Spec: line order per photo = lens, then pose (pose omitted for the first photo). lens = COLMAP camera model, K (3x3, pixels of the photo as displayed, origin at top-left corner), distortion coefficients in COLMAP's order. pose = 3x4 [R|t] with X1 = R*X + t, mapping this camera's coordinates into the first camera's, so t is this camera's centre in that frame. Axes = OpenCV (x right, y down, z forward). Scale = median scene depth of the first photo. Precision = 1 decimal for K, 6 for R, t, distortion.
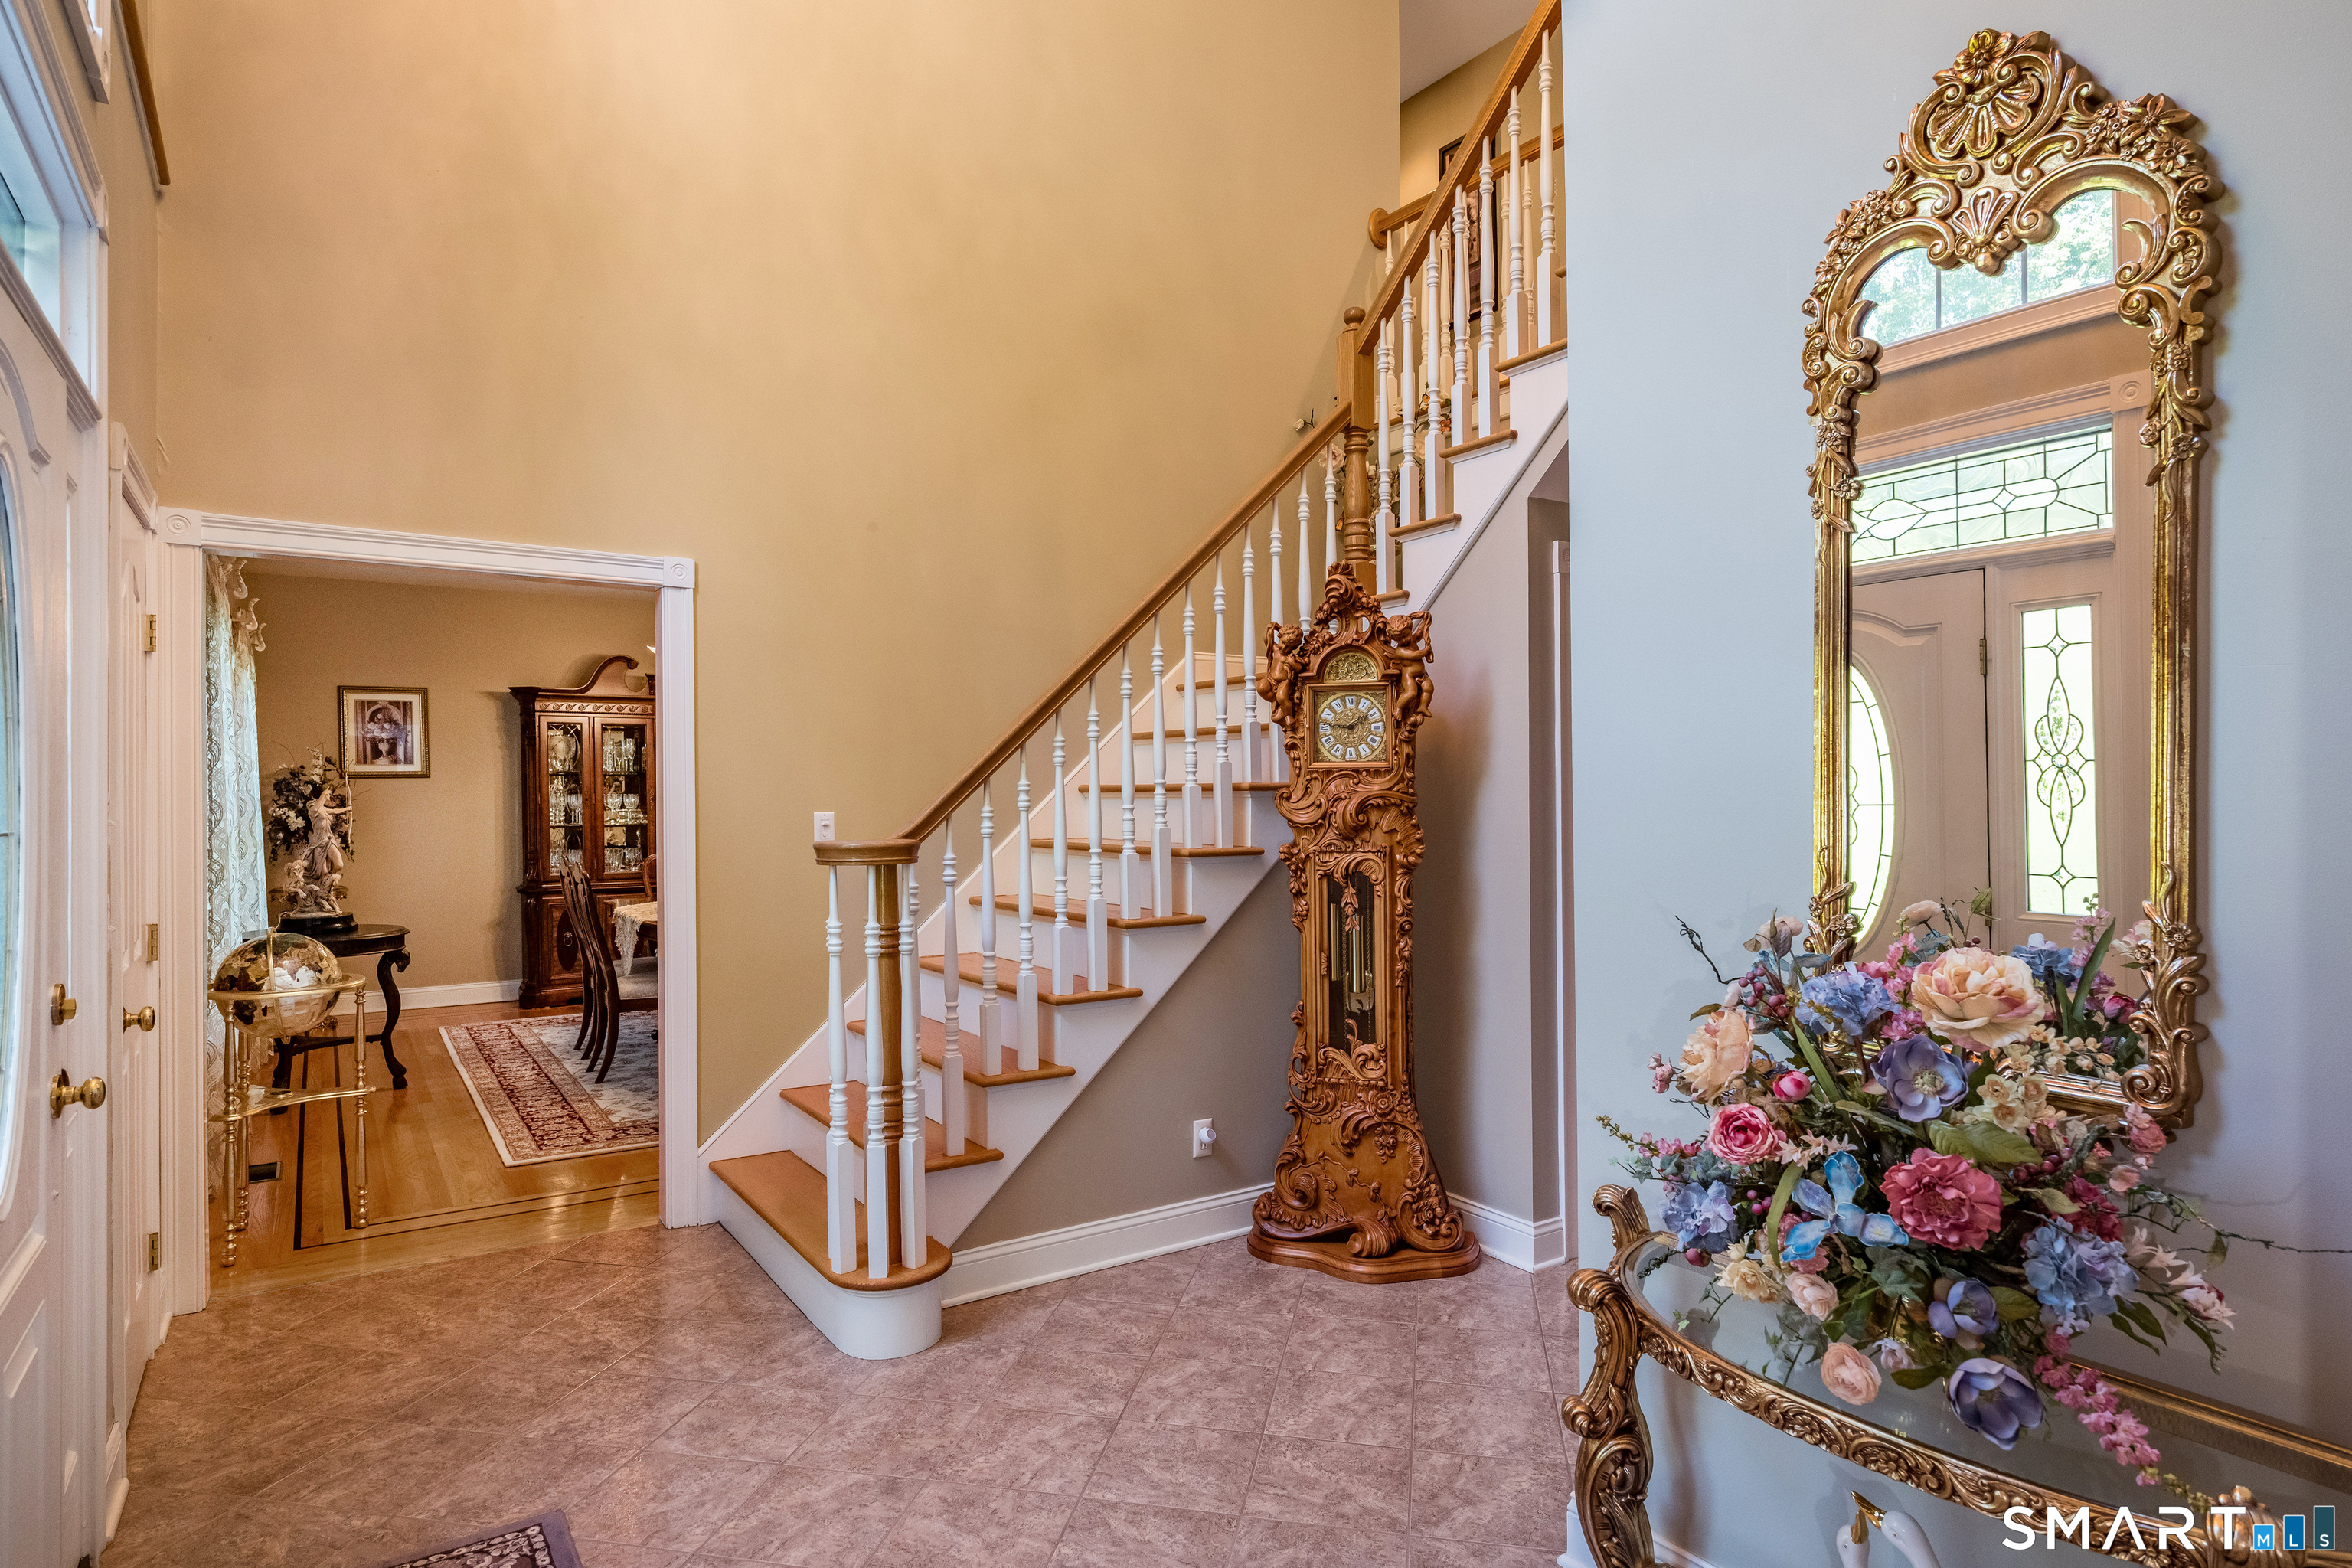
lens RADIAL K [[1278.8, 0, 1166.9], [0, 1278.8, 797.0], [0, 0, 1]] dist [0.005724, -0.008410]
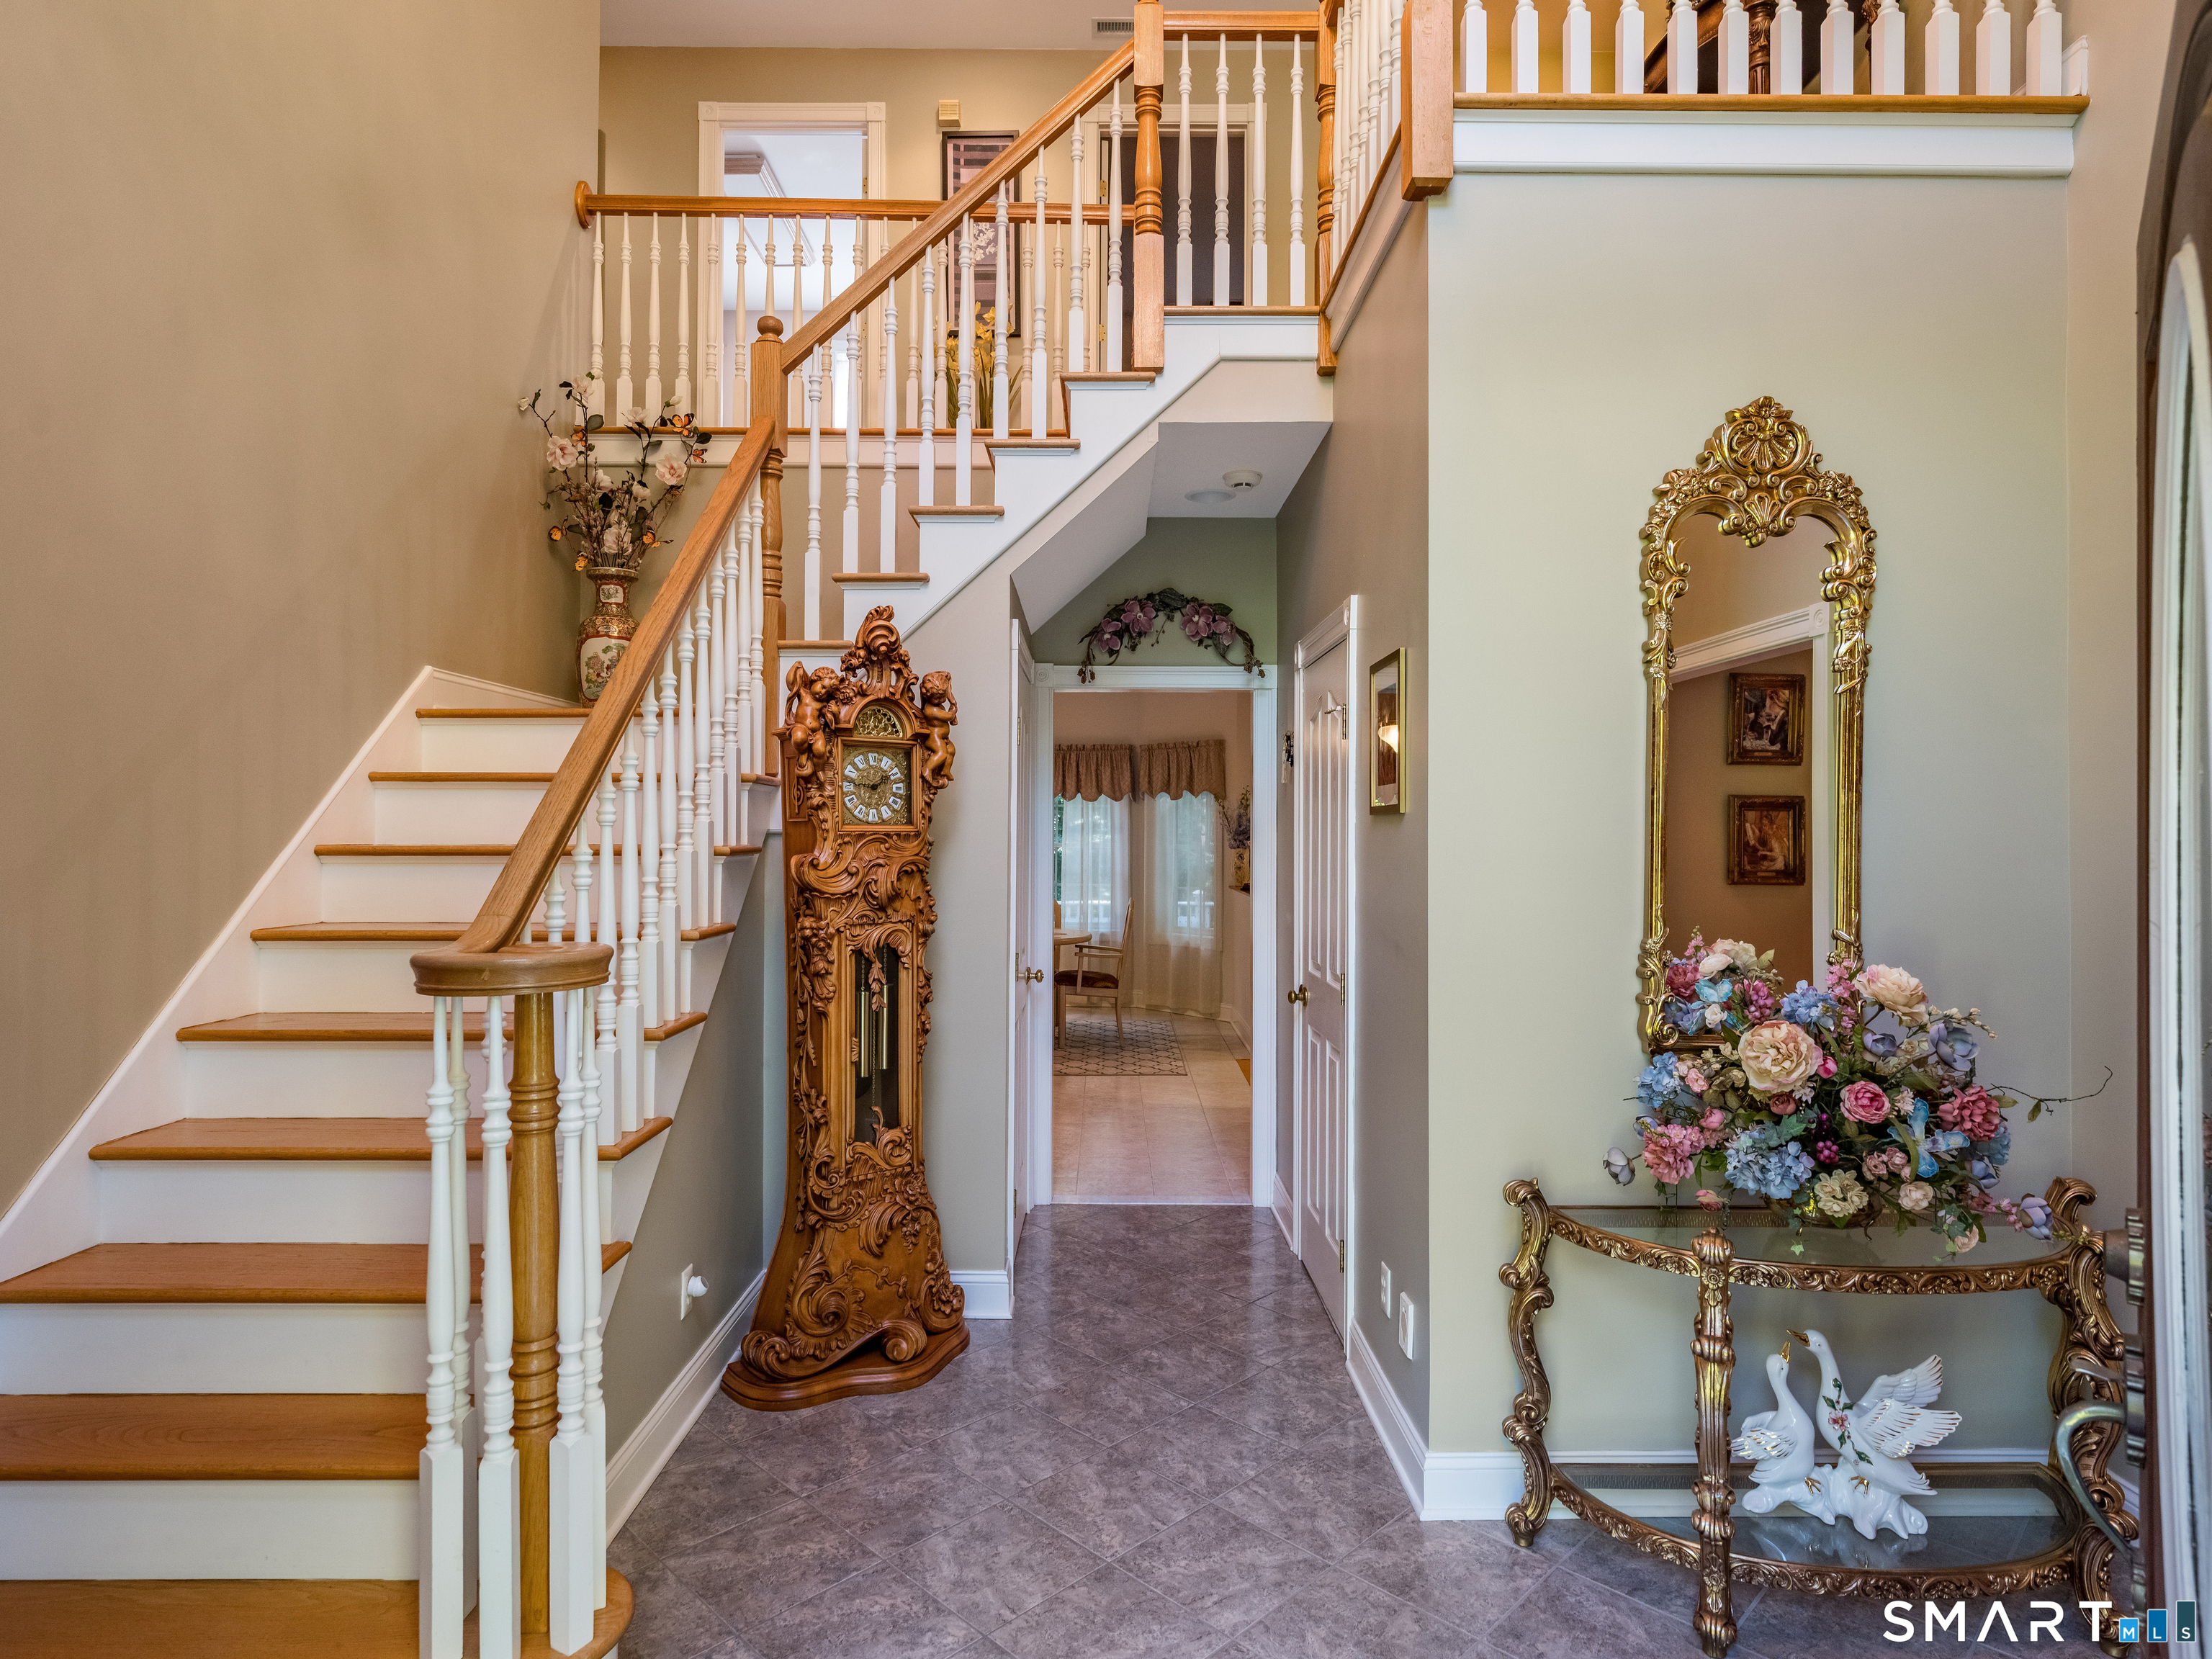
lens RADIAL K [[1206.8, 0, 1101.2], [0, 1206.8, 824.6], [0, 0, 1]] dist [-0.000223, -0.001327]
pose [[0.547777, 0.016257, 0.836466, -0.496299], [-0.004634, 0.999855, -0.016398, -0.014231], [-0.836611, 0.005107, 0.547773, 0.394348]]
